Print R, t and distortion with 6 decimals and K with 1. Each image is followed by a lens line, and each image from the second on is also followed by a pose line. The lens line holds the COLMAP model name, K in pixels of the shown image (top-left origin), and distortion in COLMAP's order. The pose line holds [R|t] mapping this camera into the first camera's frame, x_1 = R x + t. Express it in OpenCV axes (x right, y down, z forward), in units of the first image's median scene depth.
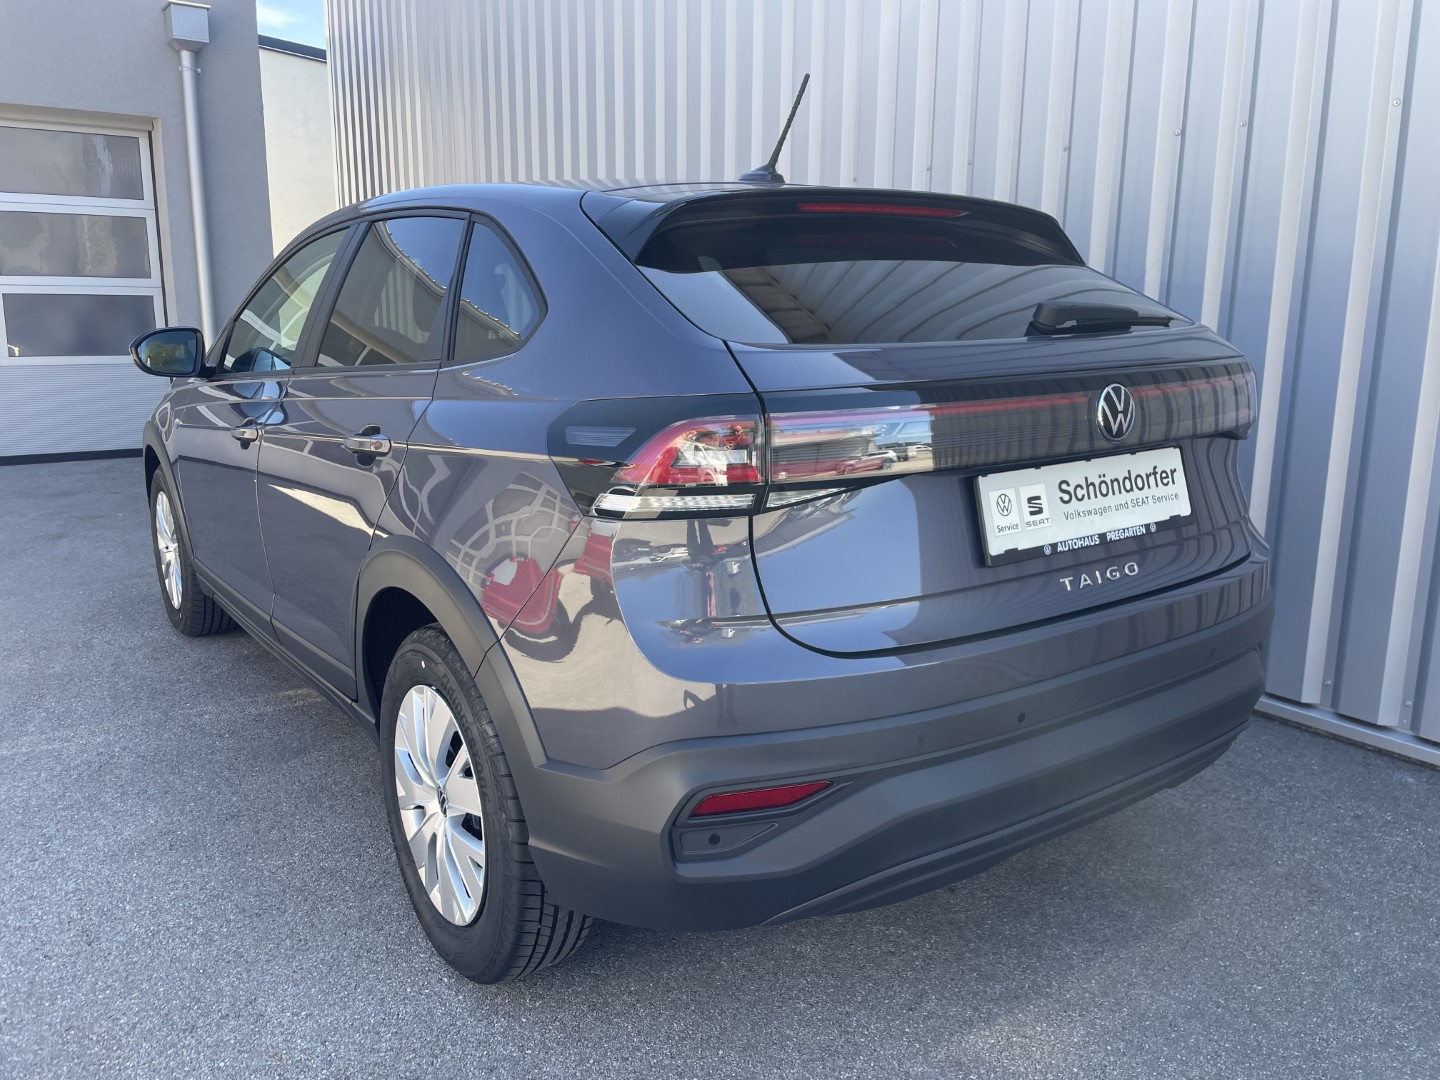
lens RADIAL K [[1068.9, 0, 706.3], [0, 1068.9, 534.2], [0, 0, 1]] dist [0.063594, -0.087441]
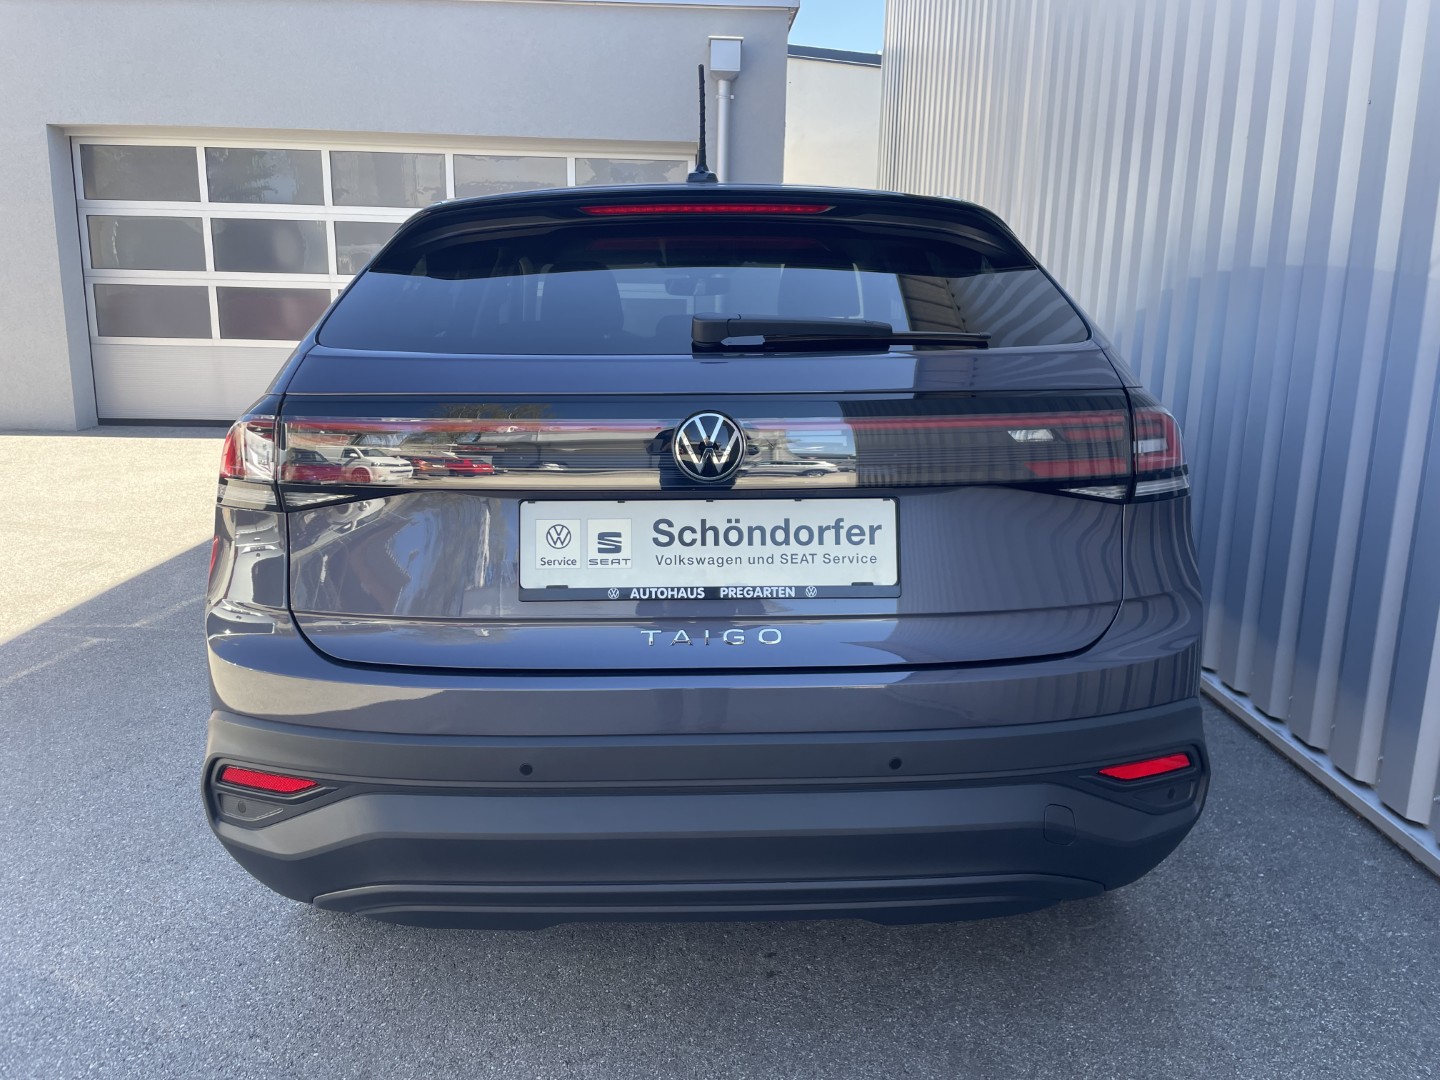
lens RADIAL K [[1068.9, 0, 707.6], [0, 1068.9, 511.4], [0, 0, 1]] dist [0.063594, -0.087441]
pose [[0.838568, 0.120033, -0.531409, 0.799907], [-0.123362, 0.991926, 0.029386, -0.084007], [0.530646, 0.040913, 0.846606, 0.276258]]
